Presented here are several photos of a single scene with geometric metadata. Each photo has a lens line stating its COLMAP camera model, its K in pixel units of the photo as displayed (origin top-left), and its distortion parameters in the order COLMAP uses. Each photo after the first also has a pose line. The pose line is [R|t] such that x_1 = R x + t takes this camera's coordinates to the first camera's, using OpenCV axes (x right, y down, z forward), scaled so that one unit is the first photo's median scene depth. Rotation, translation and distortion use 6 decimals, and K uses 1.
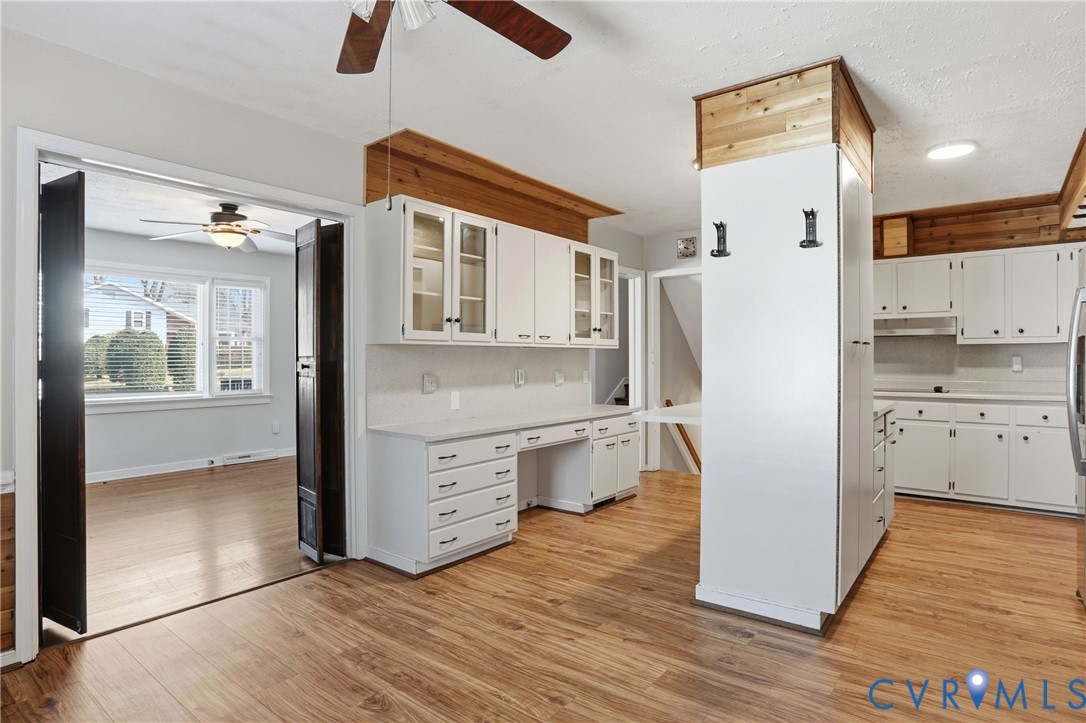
lens RADIAL K [[581.3, 0, 542.9], [0, 581.3, 364.9], [0, 0, 1]] dist [-0.039382, 0.000704]
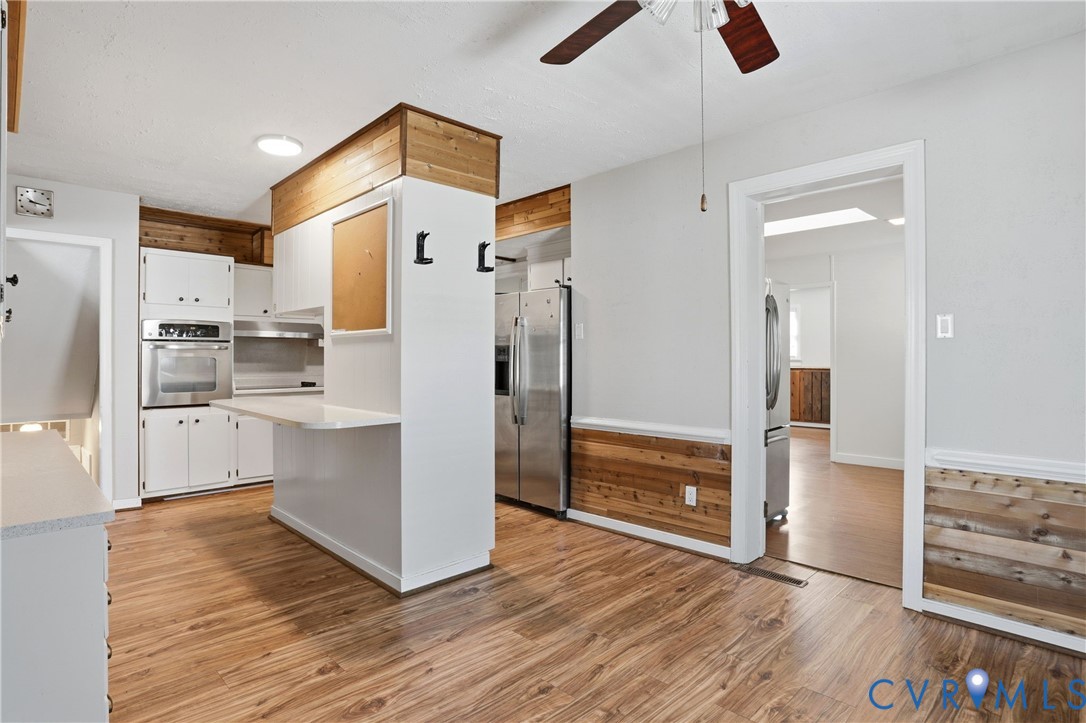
lens RADIAL K [[565.1, 0, 540.9], [0, 565.1, 359.9], [0, 0, 1]] dist [-0.051157, 0.011742]
pose [[0.132776, -0.000279, 0.991146, -0.629811], [0.009698, 0.999952, -0.001018, -0.002771], [-0.991099, 0.009747, 0.132773, 0.569548]]
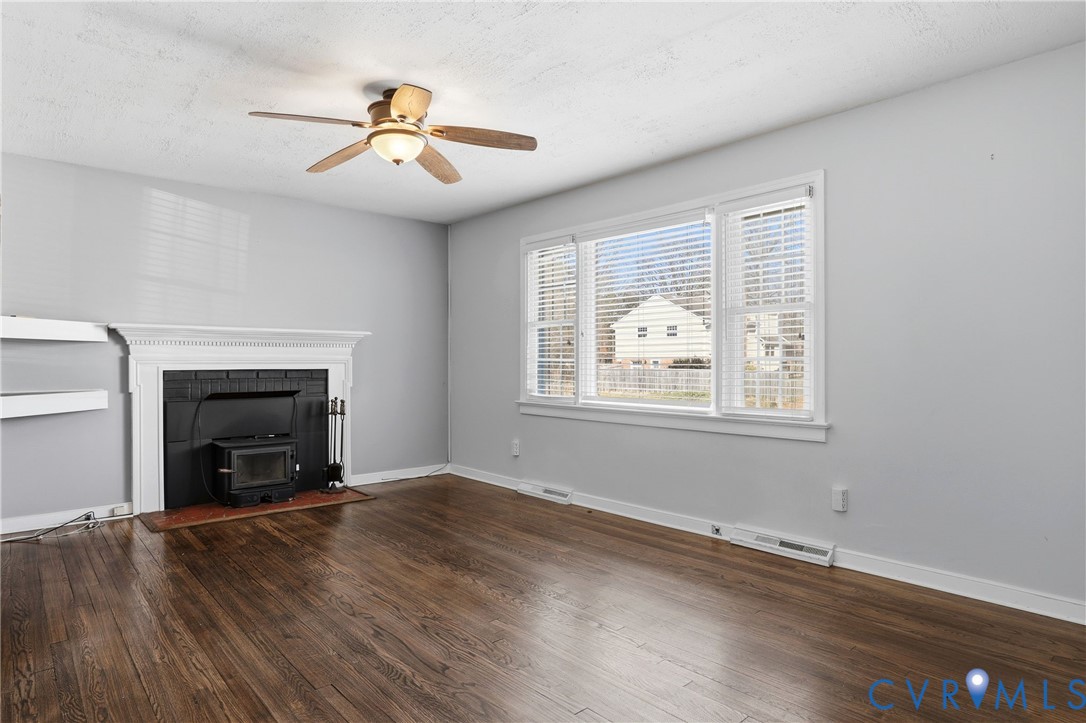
lens RADIAL K [[635.0, 0, 535.0], [0, 635.0, 363.9], [0, 0, 1]] dist [-0.057114, 0.023509]
pose [[-0.183361, 0.002845, -0.983041, 0.139059], [-0.009489, 0.999944, 0.004664, 0.007556], [0.983000, 0.010183, -0.183324, 1.959948]]
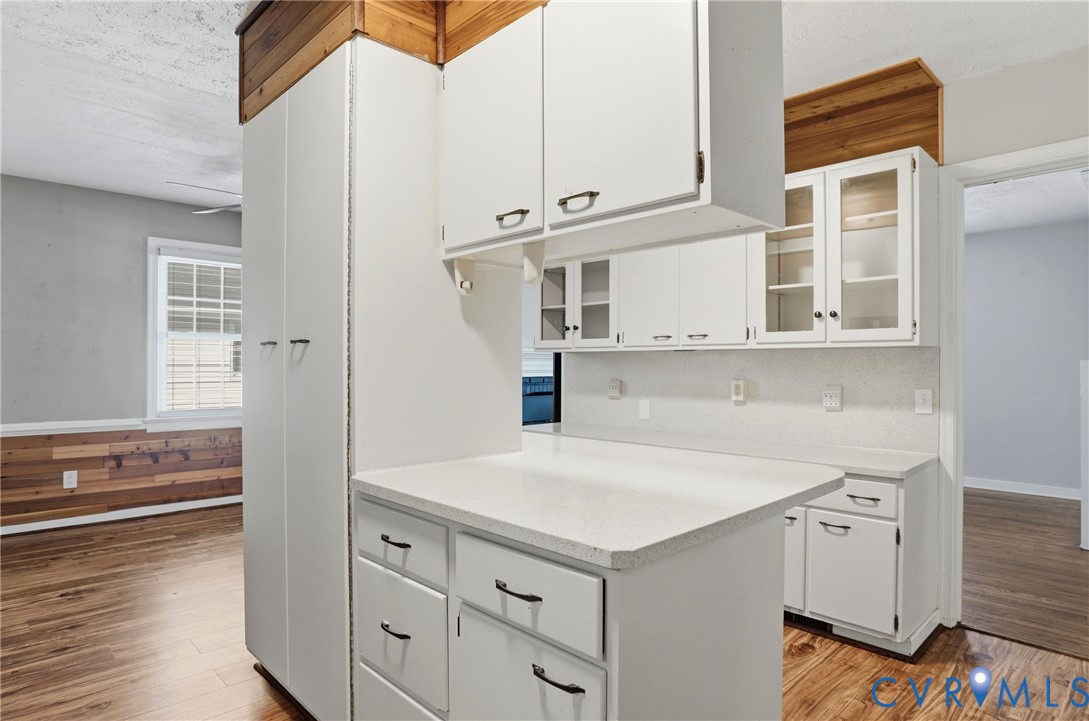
lens RADIAL K [[600.2, 0, 542.0], [0, 600.2, 369.3], [0, 0, 1]] dist [-0.030125, 0.001884]
pose [[-0.131679, 0.007011, -0.991268, 1.084834], [-0.013403, 0.999871, 0.008853, -0.013276], [0.991202, 0.014452, -0.131568, 1.254679]]
